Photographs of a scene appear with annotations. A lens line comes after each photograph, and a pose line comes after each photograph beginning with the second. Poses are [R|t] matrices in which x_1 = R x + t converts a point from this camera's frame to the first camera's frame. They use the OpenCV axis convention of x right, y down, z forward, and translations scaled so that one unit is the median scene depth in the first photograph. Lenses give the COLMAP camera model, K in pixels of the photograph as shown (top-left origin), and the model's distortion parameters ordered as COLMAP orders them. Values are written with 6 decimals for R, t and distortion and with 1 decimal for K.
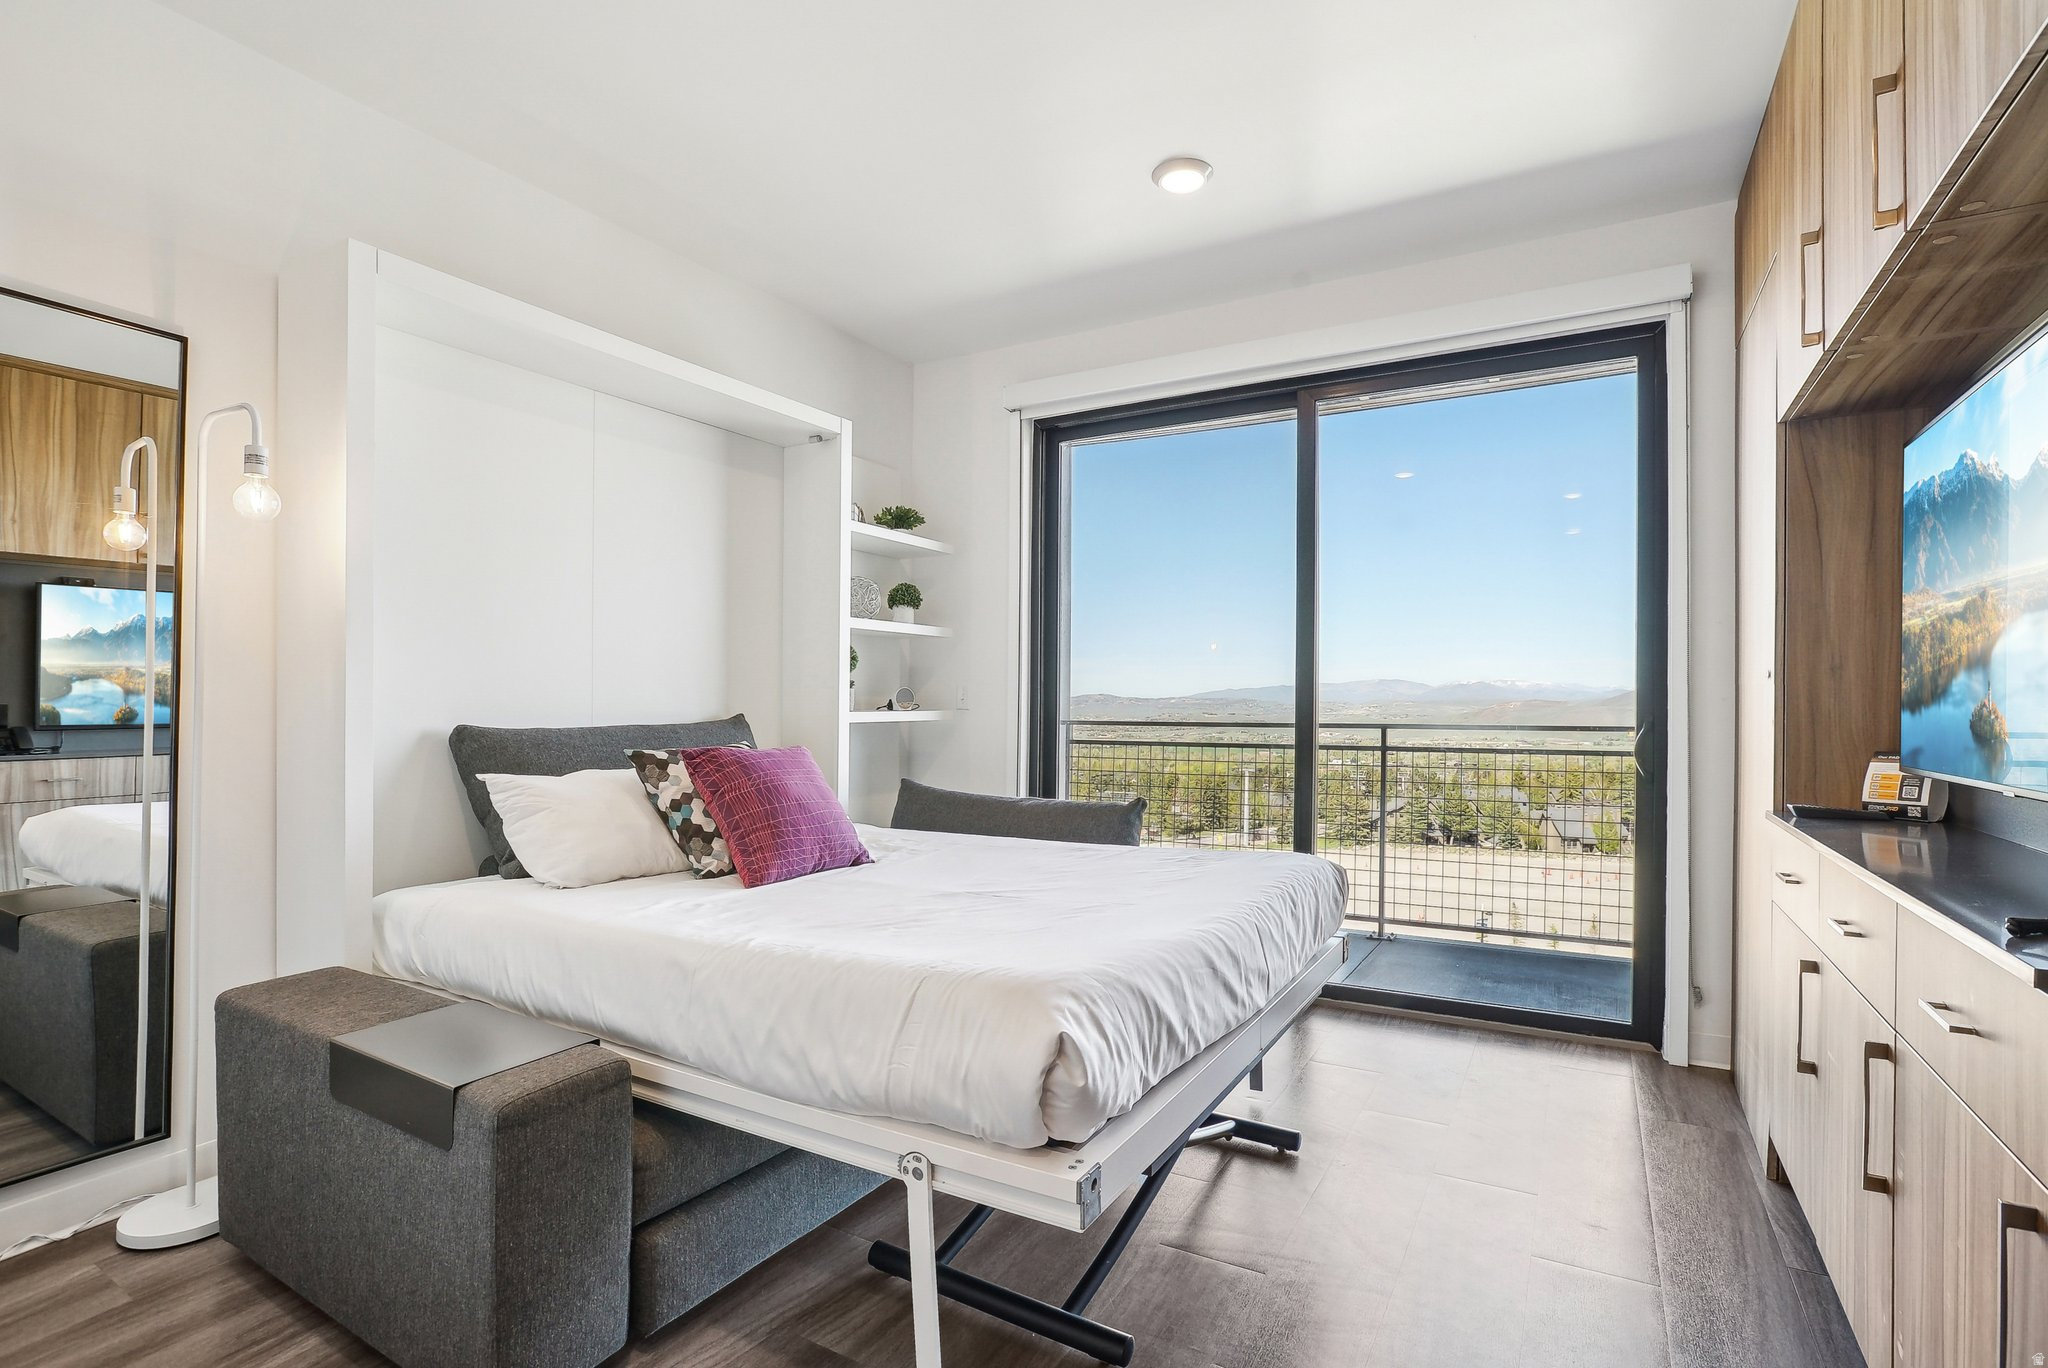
lens RADIAL K [[974.6, 0, 1017.1], [0, 974.6, 696.4], [0, 0, 1]] dist [-0.047452, 0.026045]
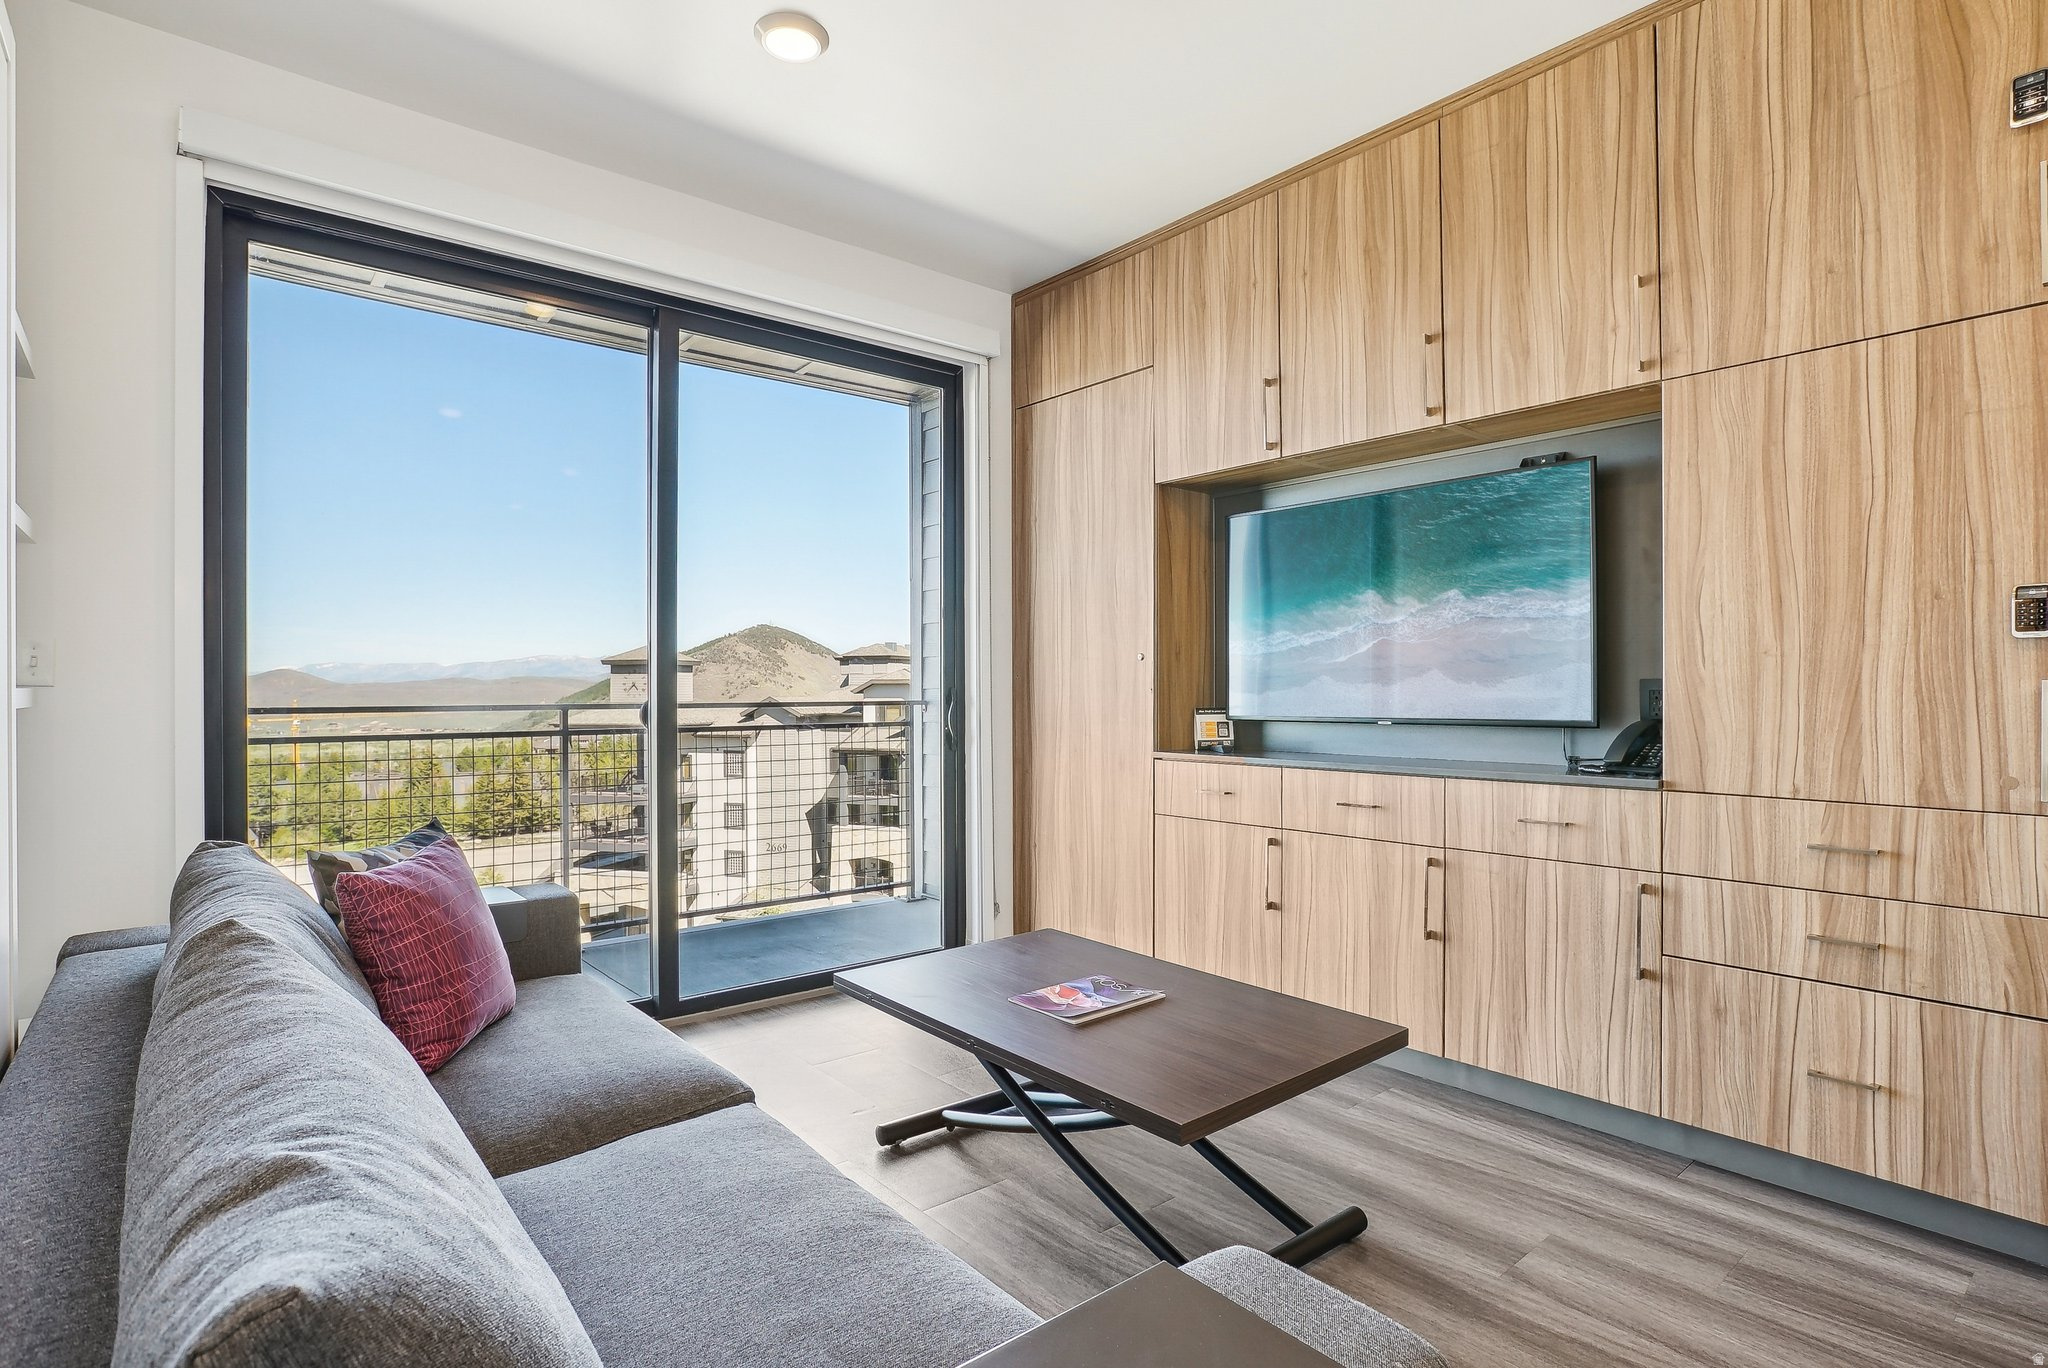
lens RADIAL K [[1045.9, 0, 1024.0], [0, 1045.9, 684.0], [0, 0, 1]] dist [-0.000638, -0.000186]
pose [[0.339098, -0.001091, 0.940751, -0.402094], [-0.005909, 0.999977, 0.003290, 0.005874], [-0.940733, -0.006675, 0.339083, 0.337099]]
